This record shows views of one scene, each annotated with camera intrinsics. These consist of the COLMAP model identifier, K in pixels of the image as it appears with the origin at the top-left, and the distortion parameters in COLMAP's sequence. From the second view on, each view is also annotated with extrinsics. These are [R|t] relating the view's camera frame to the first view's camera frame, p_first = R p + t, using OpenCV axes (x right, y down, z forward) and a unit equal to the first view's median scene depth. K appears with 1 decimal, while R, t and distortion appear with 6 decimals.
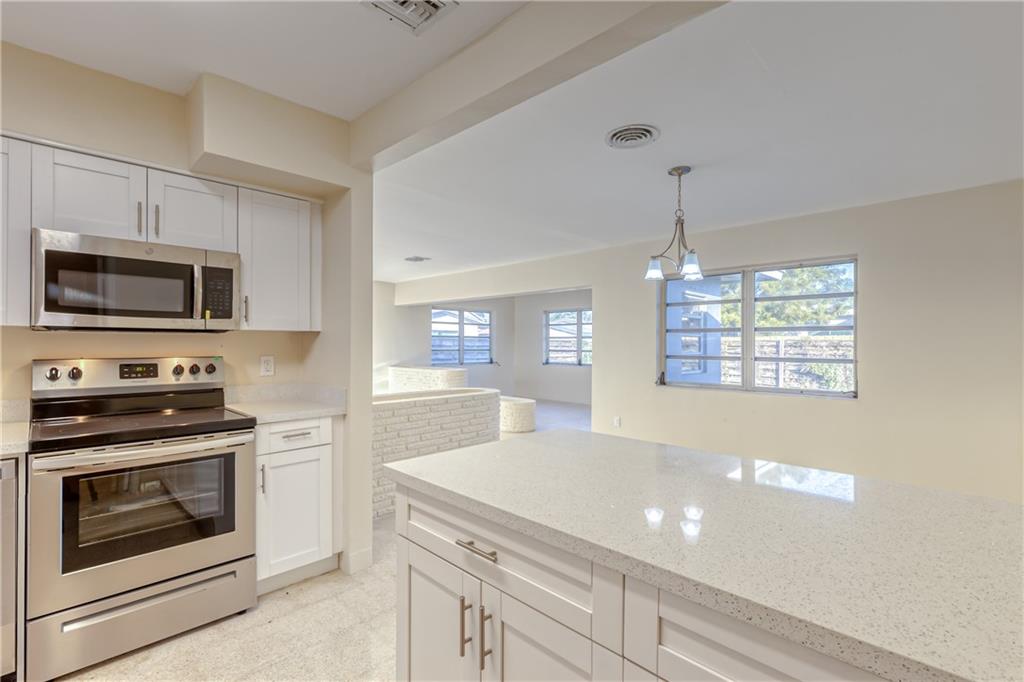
lens RADIAL K [[464.9, 0, 512.7], [0, 464.9, 341.9], [0, 0, 1]] dist [0.002270, 0.000035]
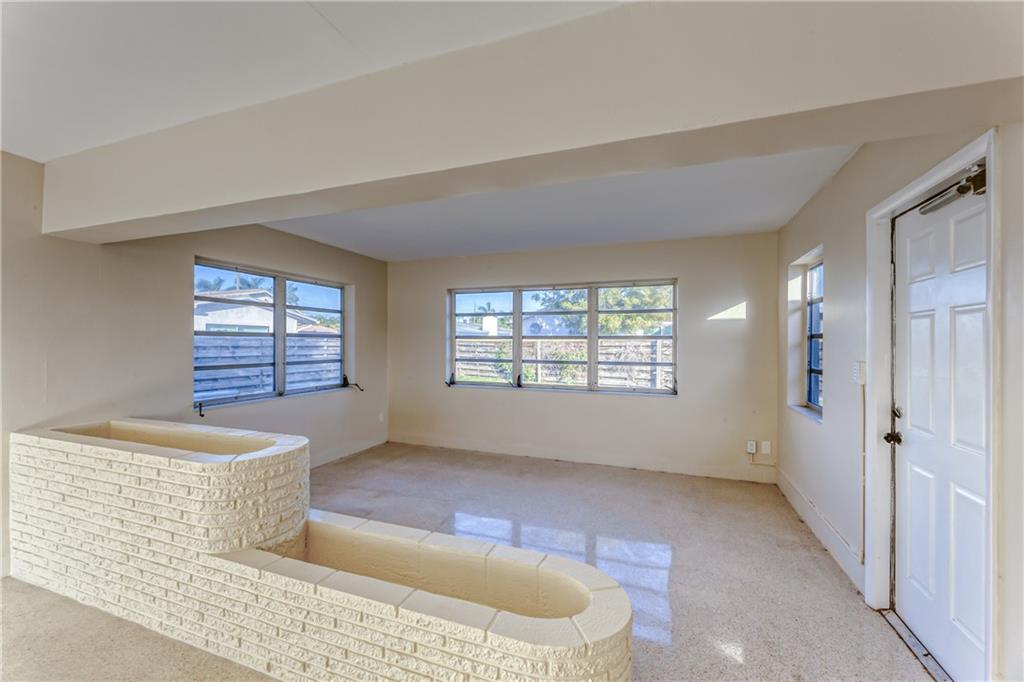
lens RADIAL K [[414.7, 0, 512.0], [0, 414.7, 341.0], [0, 0, 1]] dist [0.002841, 0.000116]
pose [[0.914256, -0.001136, 0.405136, -0.218571], [-0.000259, 0.999994, 0.003389, -0.021704], [-0.405137, -0.003203, 0.914250, 1.755173]]
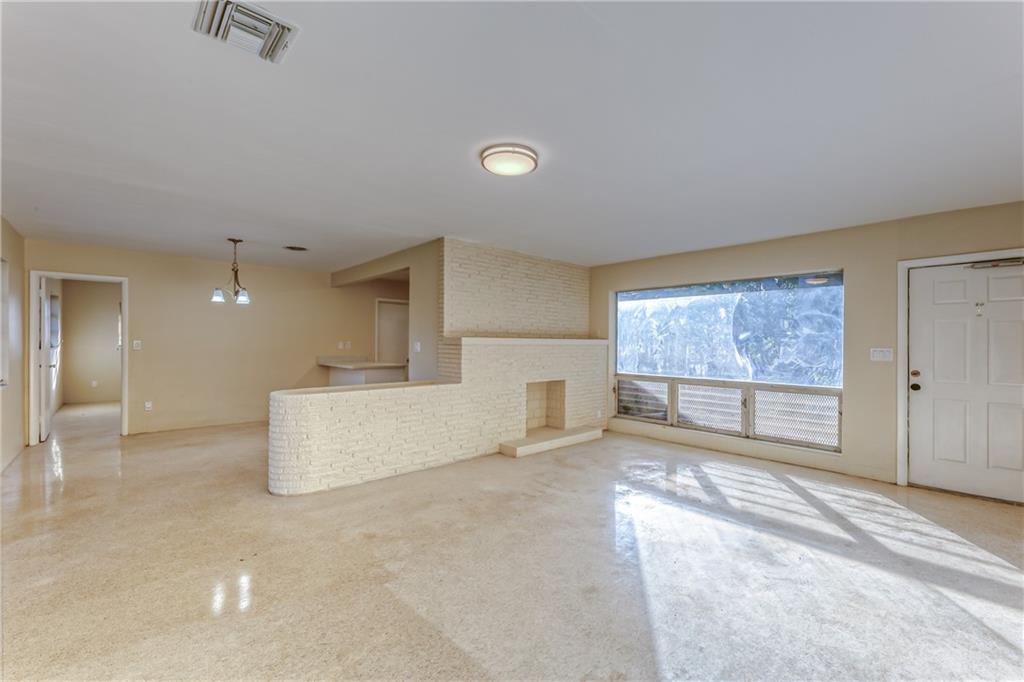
lens RADIAL K [[431.3, 0, 512.0], [0, 431.3, 342.2], [0, 0, 1]] dist [-0.001076, -0.000196]
pose [[-0.998230, -0.012772, 0.058090, -0.767095], [-0.012907, 0.999915, -0.001947, 0.002623], [-0.058060, -0.002694, -0.998309, 2.529179]]
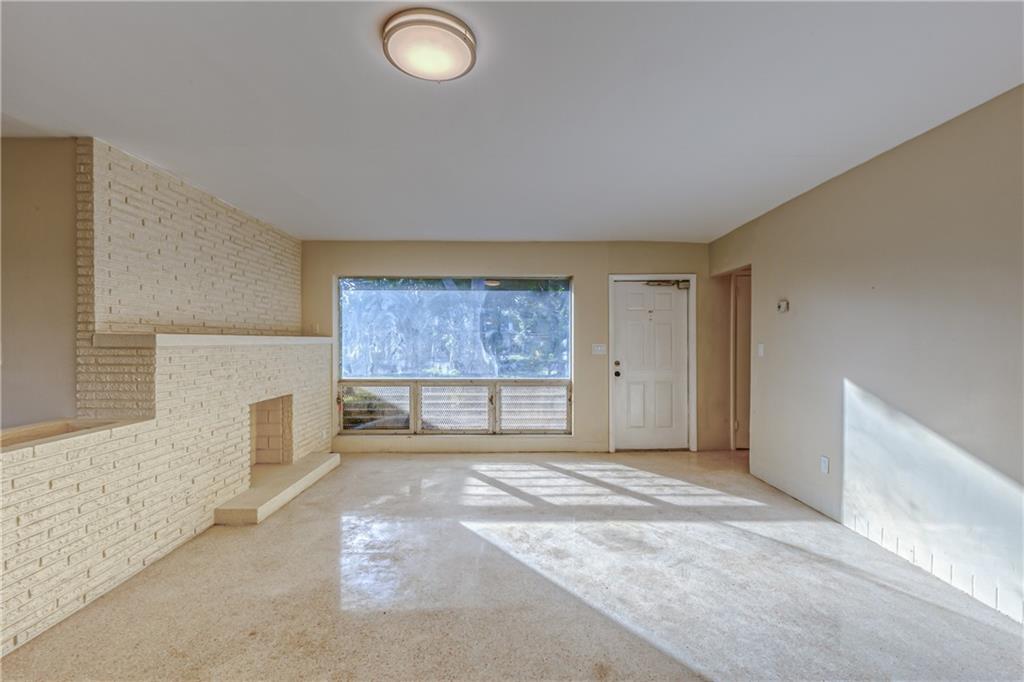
lens RADIAL K [[456.8, 0, 515.7], [0, 456.8, 341.6], [0, 0, 1]] dist [0.000060, -0.000150]
pose [[-0.702413, -0.003697, -0.711760, -0.382222], [-0.001672, 0.999992, -0.003544, 0.001555], [0.711767, -0.001299, -0.702414, 2.141756]]
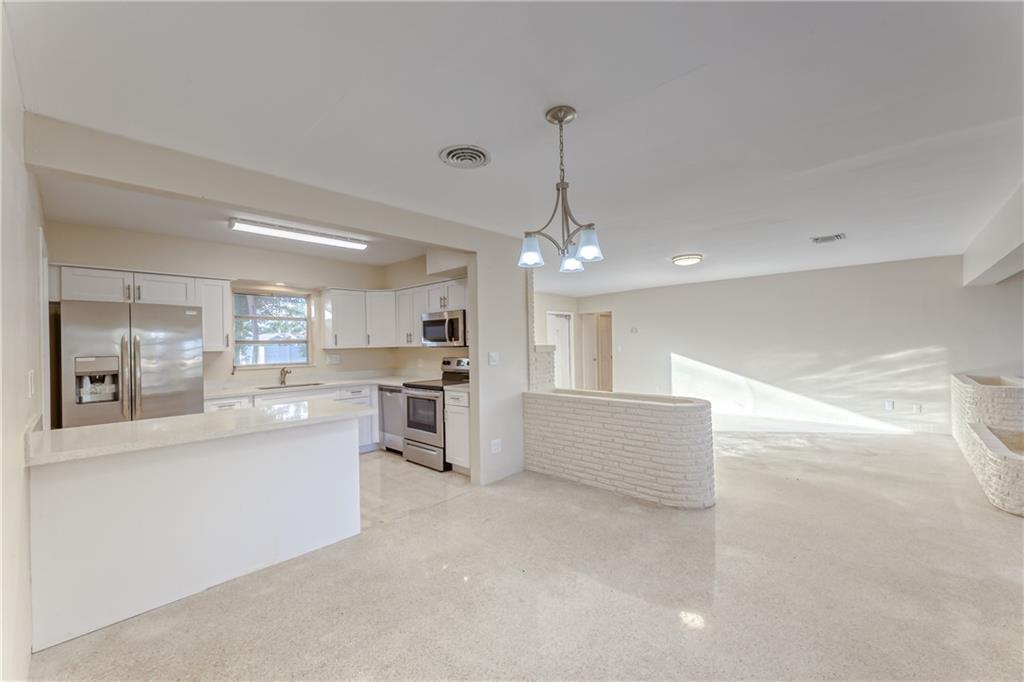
lens RADIAL K [[409.8, 0, 511.3], [0, 409.8, 341.5], [0, 0, 1]] dist [0.003164, -0.000186]
pose [[0.023610, -0.009855, -0.999673, 0.974800], [0.021887, 0.999717, -0.009339, -0.017313], [0.999482, -0.021659, 0.023819, 0.898480]]
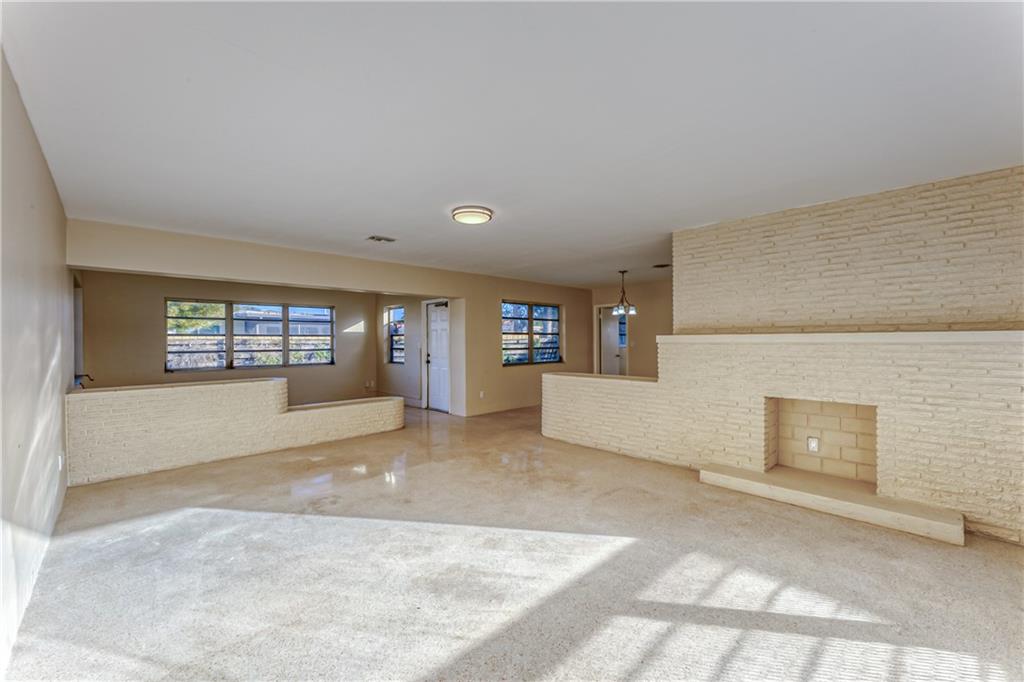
lens RADIAL K [[409.8, 0, 511.3], [0, 409.8, 341.5], [0, 0, 1]] dist [0.003164, -0.000186]
pose [[0.031487, -0.006367, 0.999484, -1.878363], [0.002586, 0.999977, 0.006289, -0.004234], [-0.999501, 0.002387, 0.031503, 1.526015]]
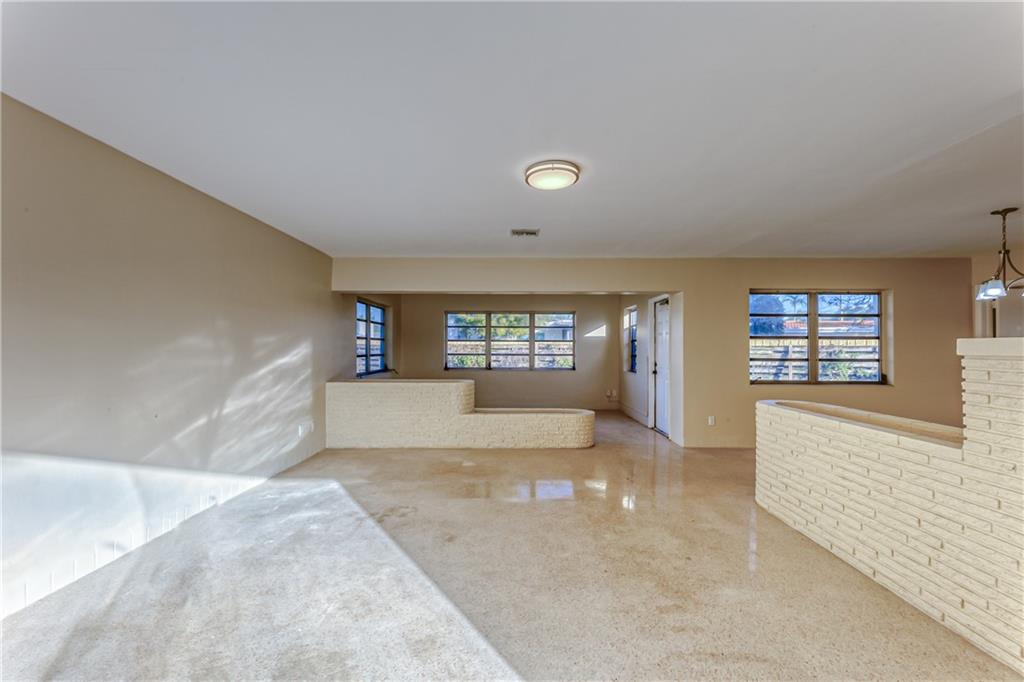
lens RADIAL K [[414.7, 0, 512.0], [0, 414.7, 341.0], [0, 0, 1]] dist [0.002841, 0.000116]
pose [[0.720594, 0.007872, 0.693312, -1.371651], [-0.002687, 0.999960, -0.008561, -0.004405], [-0.693352, 0.004307, 0.720587, 1.103727]]
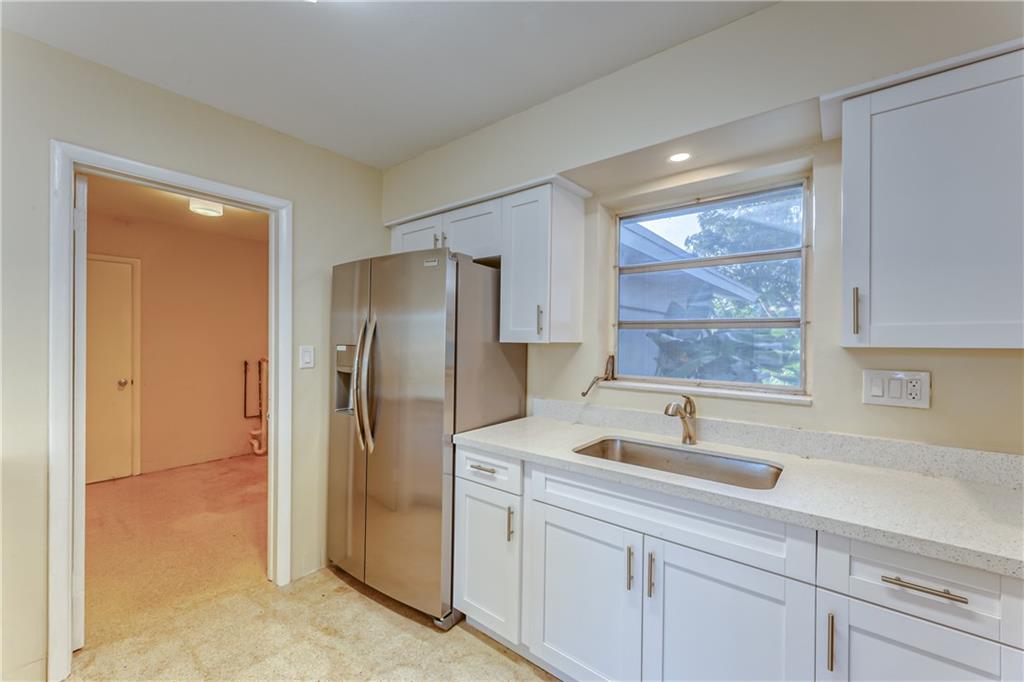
lens RADIAL K [[409.8, 0, 511.3], [0, 409.8, 341.5], [0, 0, 1]] dist [0.003164, -0.000186]
pose [[-0.994896, -0.012061, -0.100181, -0.314506], [-0.012444, 0.999917, 0.003204, -0.022940], [0.100134, 0.004434, -0.994964, 0.589703]]
